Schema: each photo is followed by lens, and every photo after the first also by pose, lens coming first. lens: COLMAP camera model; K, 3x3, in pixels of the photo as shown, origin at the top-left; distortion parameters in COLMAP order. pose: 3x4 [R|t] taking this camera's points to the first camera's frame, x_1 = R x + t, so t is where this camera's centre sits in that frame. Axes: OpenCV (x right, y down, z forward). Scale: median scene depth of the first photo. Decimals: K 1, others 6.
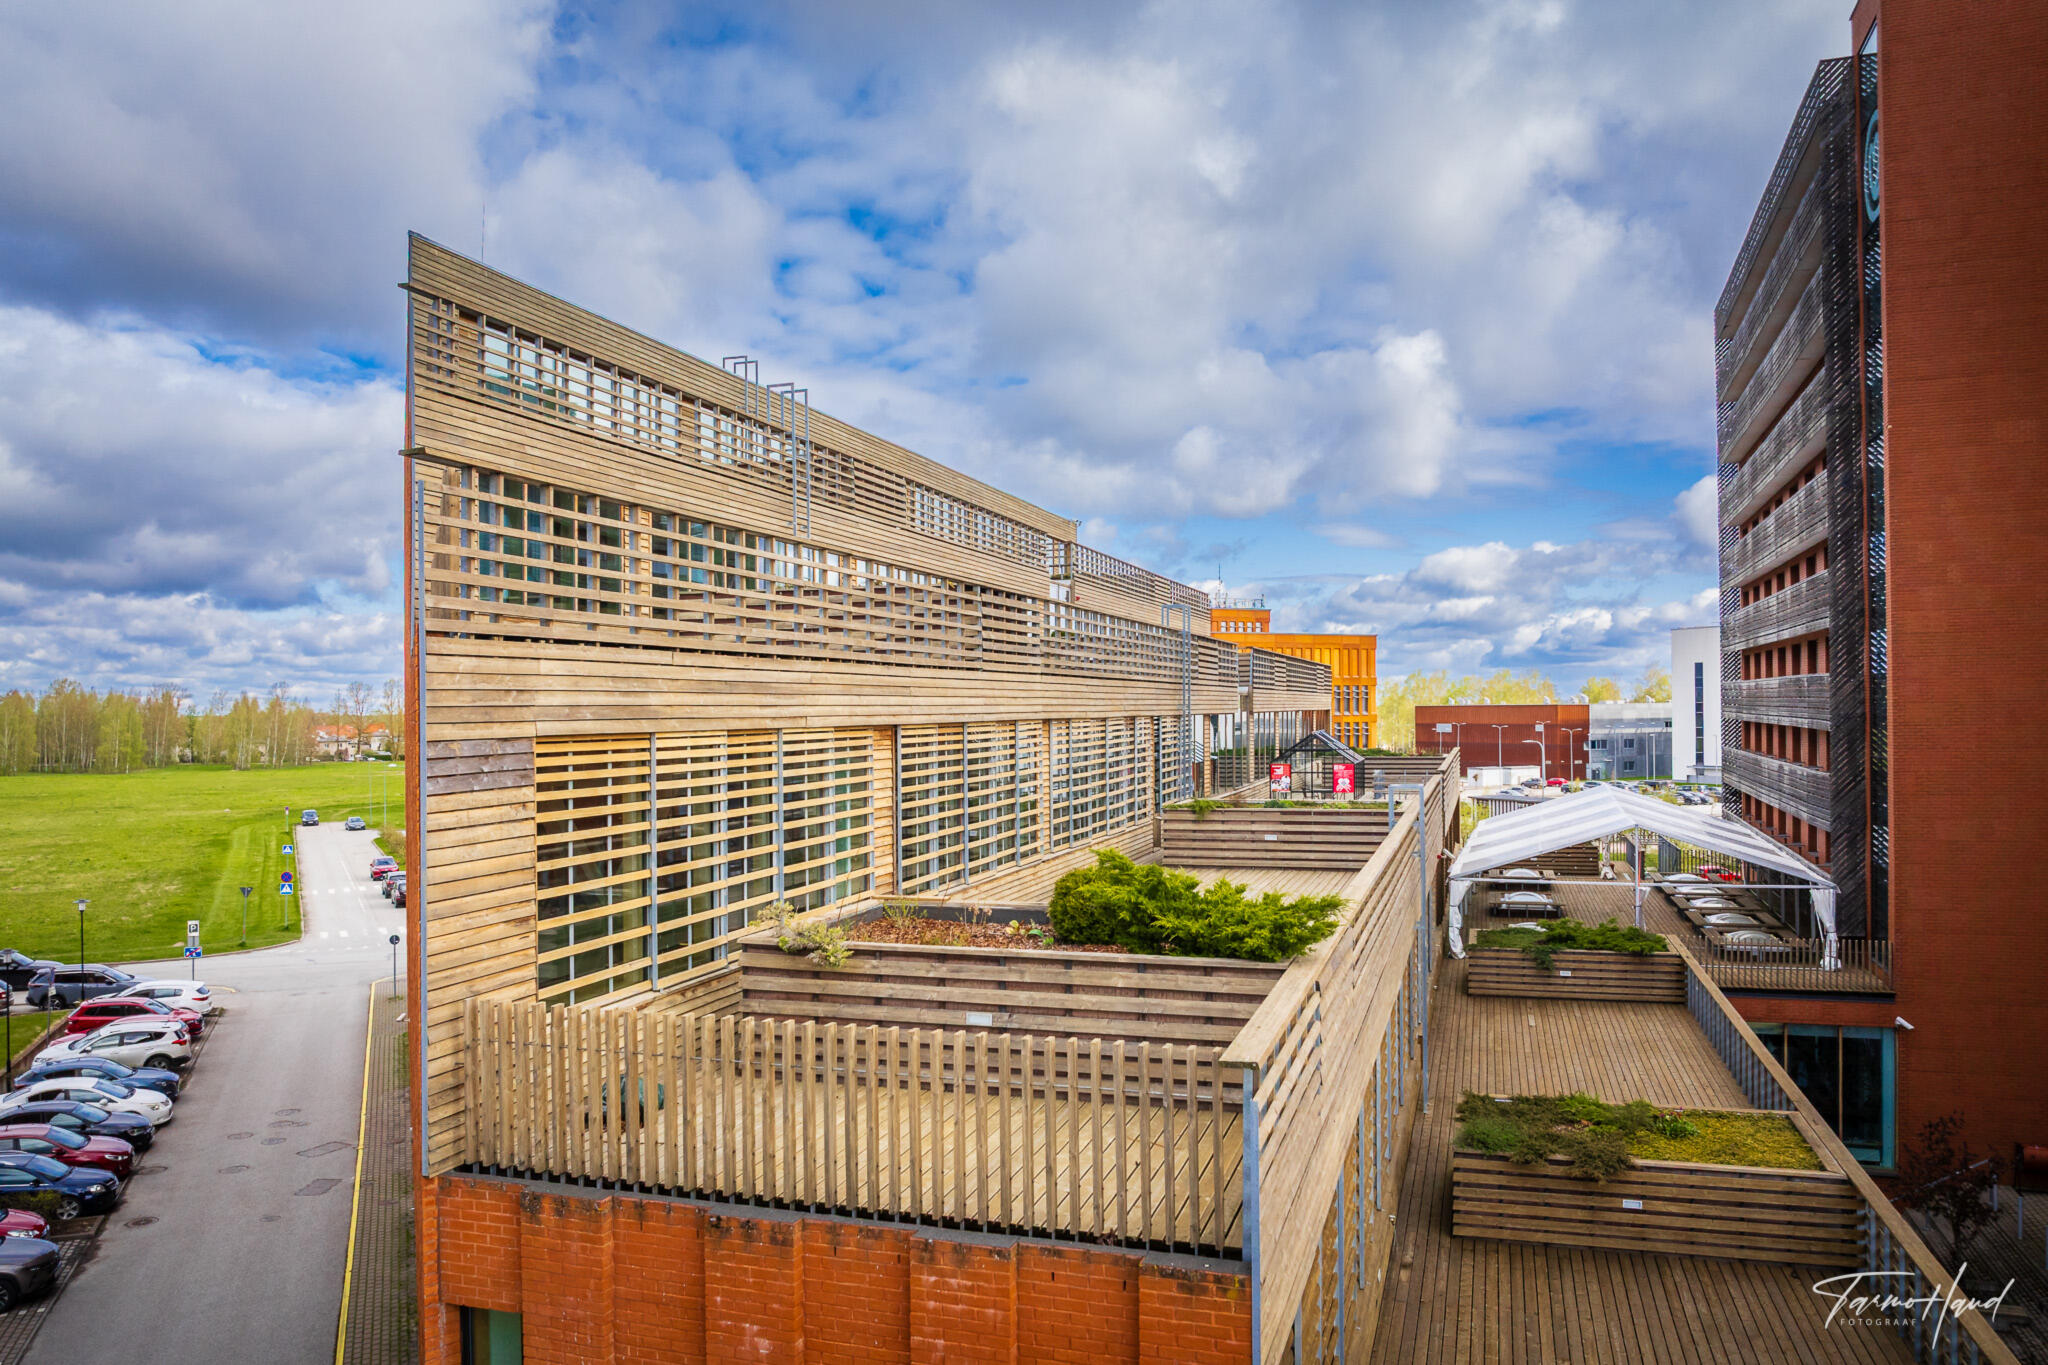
lens RADIAL K [[1540.9, 0, 988.0], [0, 1540.9, 734.1], [0, 0, 1]] dist [-0.037556, -0.012082]
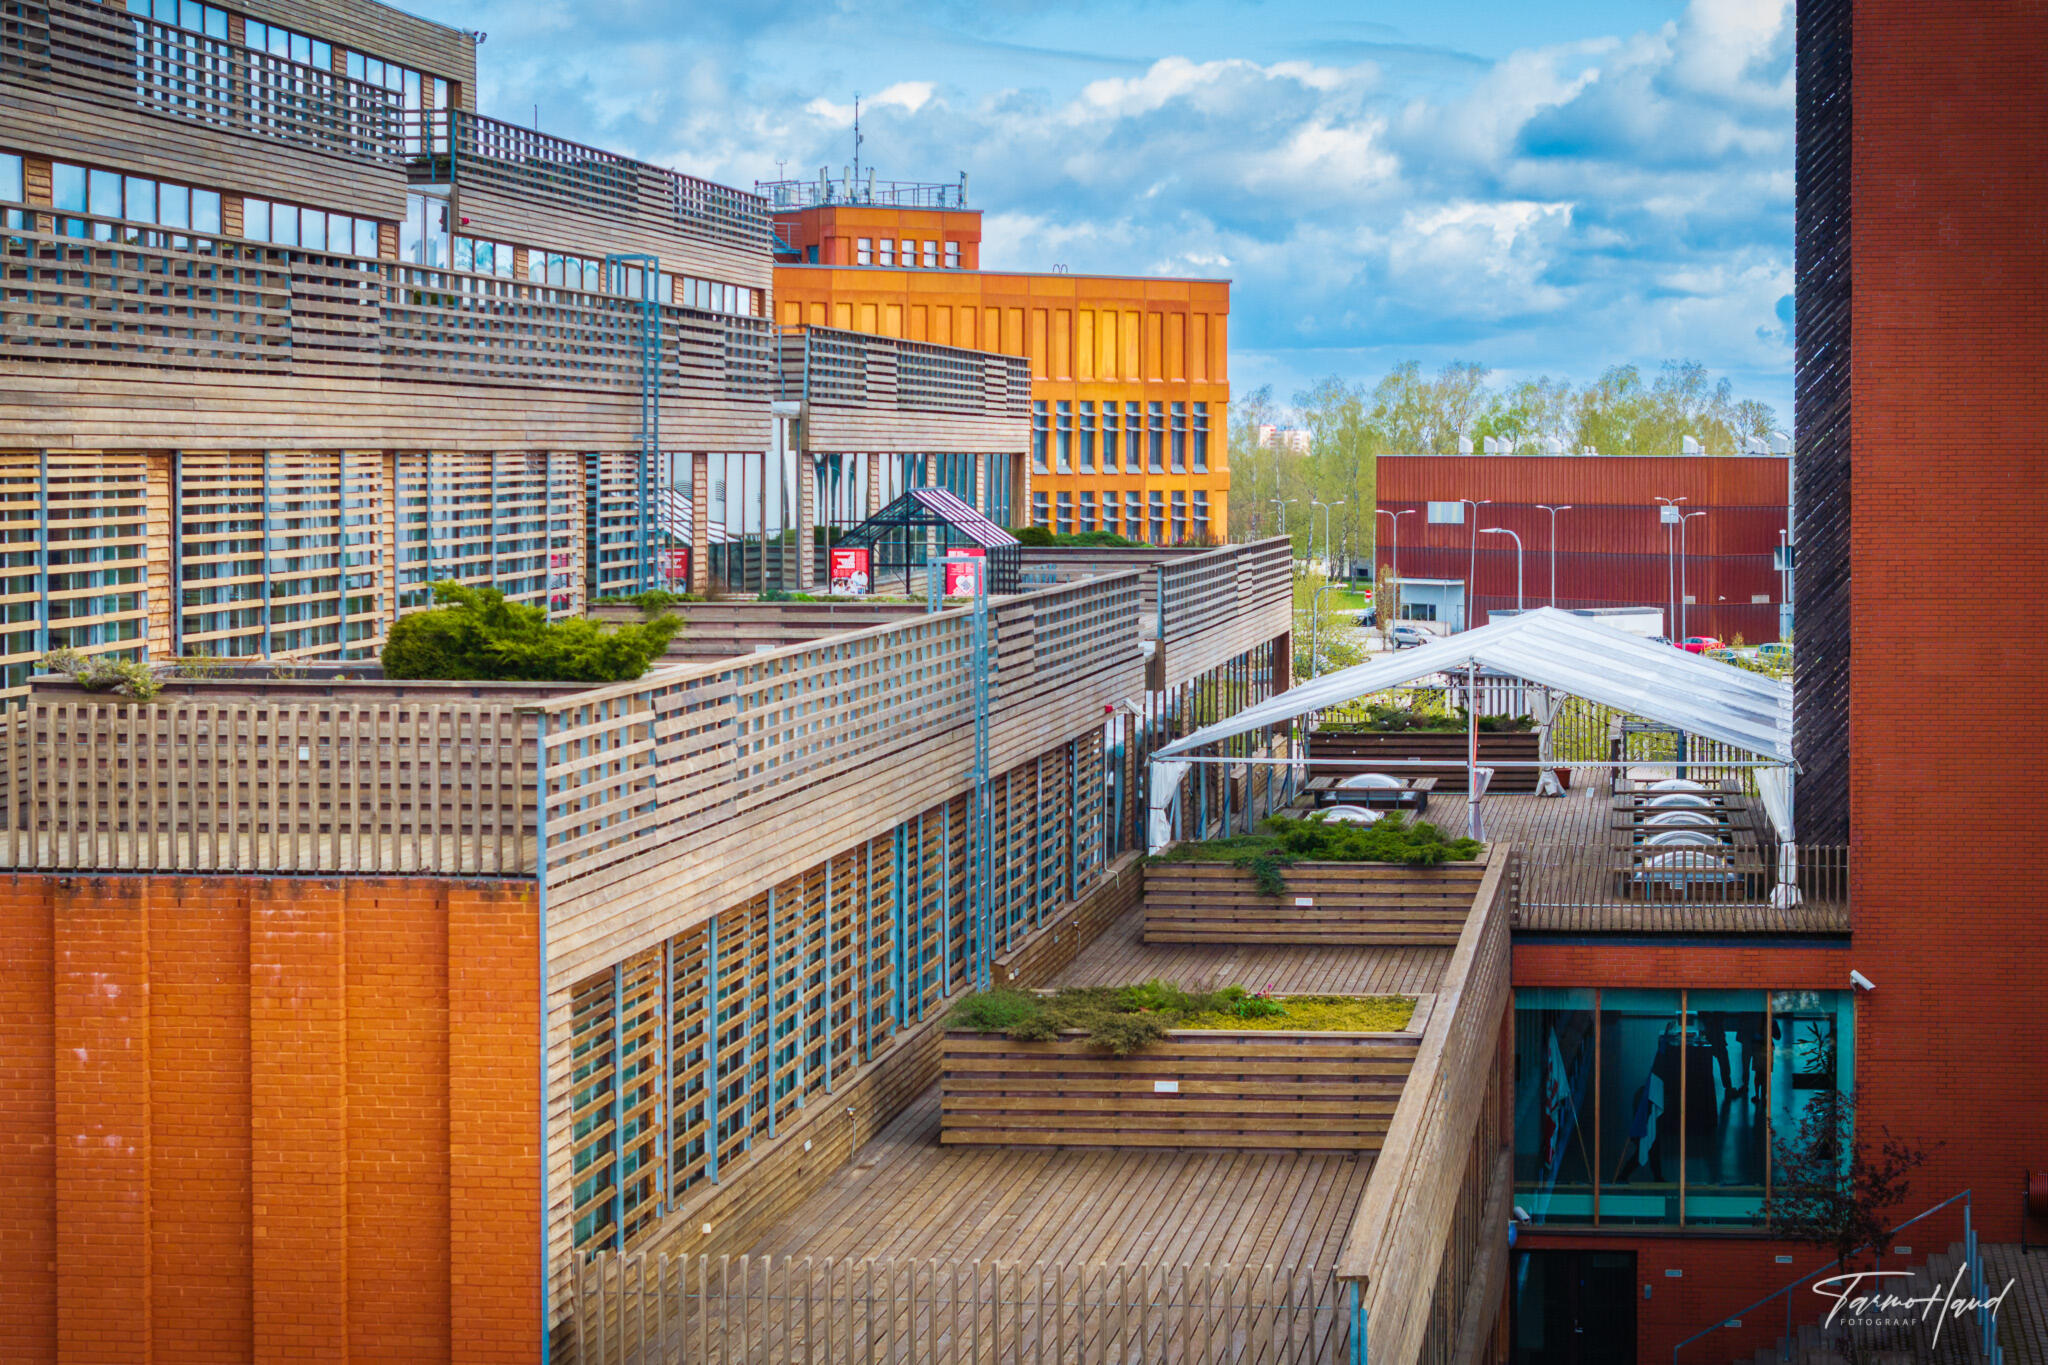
lens RADIAL K [[4432.9, 0, 1293.3], [0, 4432.9, 597.8], [0, 0, 1]] dist [-0.026115, 0.000000]
pose [[0.973124, 0.001651, 0.230278, -0.017123], [-0.004875, 0.999898, 0.013431, 0.021817], [-0.230232, -0.014192, 0.973032, -0.756075]]
